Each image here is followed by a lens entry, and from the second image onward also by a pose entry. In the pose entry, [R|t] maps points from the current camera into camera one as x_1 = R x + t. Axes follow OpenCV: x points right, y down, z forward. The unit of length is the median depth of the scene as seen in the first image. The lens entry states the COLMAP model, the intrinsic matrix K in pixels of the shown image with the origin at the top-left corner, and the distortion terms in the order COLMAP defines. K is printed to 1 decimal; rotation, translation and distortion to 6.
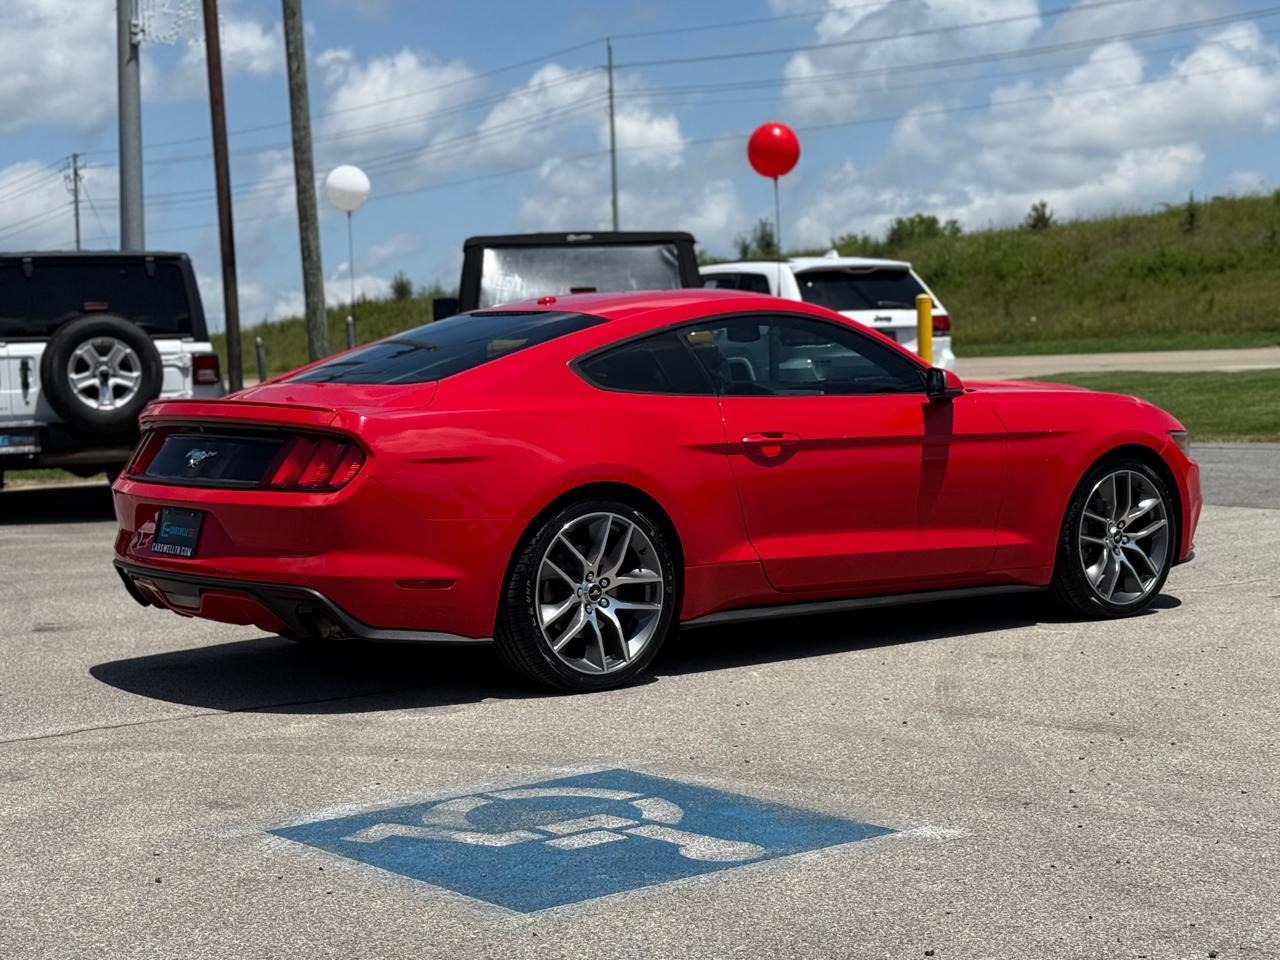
lens RADIAL K [[1992.5, 0, 640.0], [0, 1992.5, 480.0], [0, 0, 1]] dist [0.138283, -0.030266]
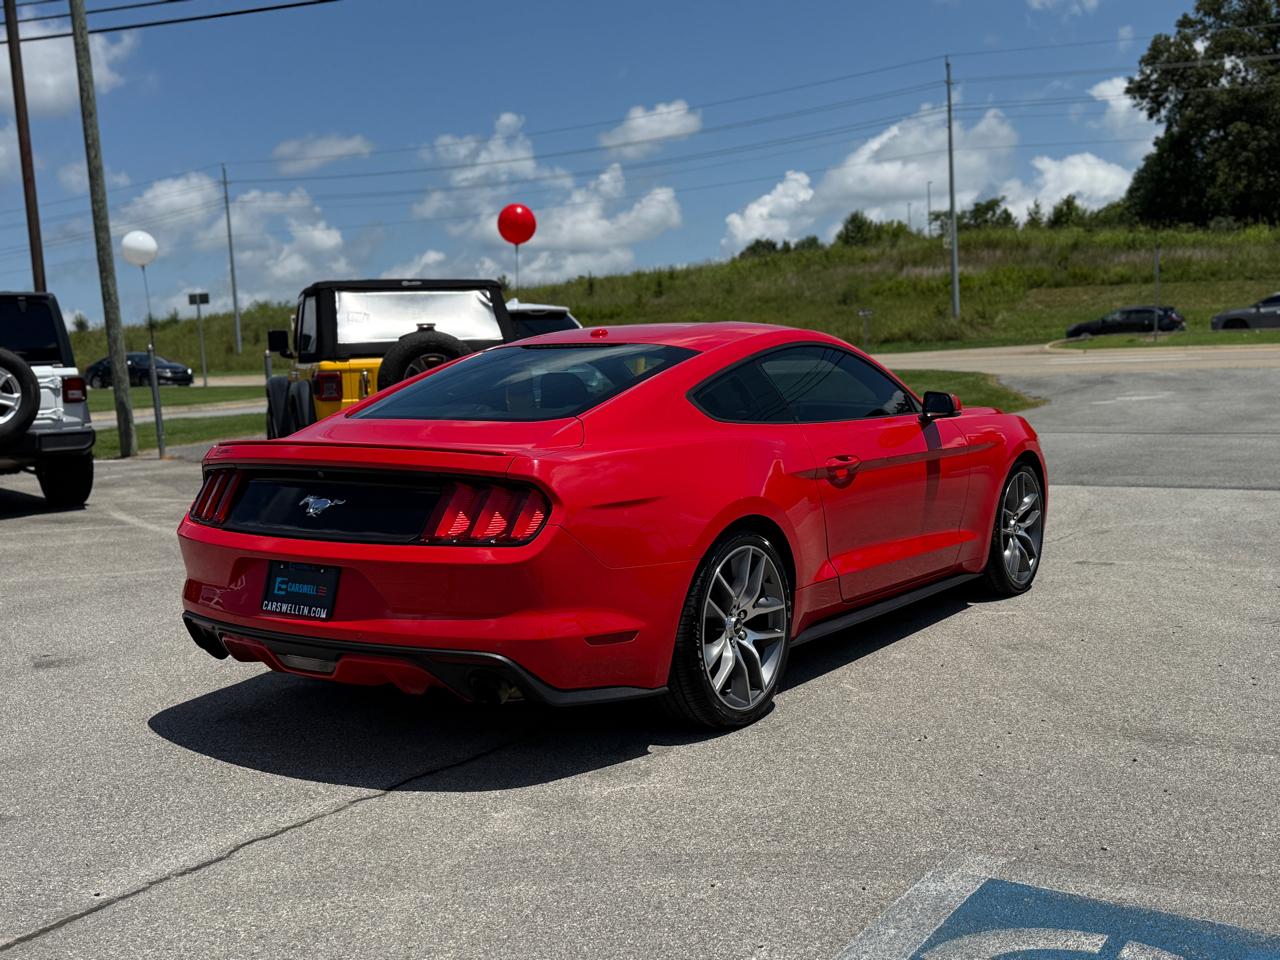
lens RADIAL K [[1237.1, 0, 640.0], [0, 1237.1, 480.0], [0, 0, 1]] dist [0.201022, -0.456288]
pose [[0.961652, -0.032990, 0.272280, -0.111817], [0.025678, 0.999209, 0.030375, -0.017379], [-0.273067, -0.022218, 0.961738, 0.198209]]
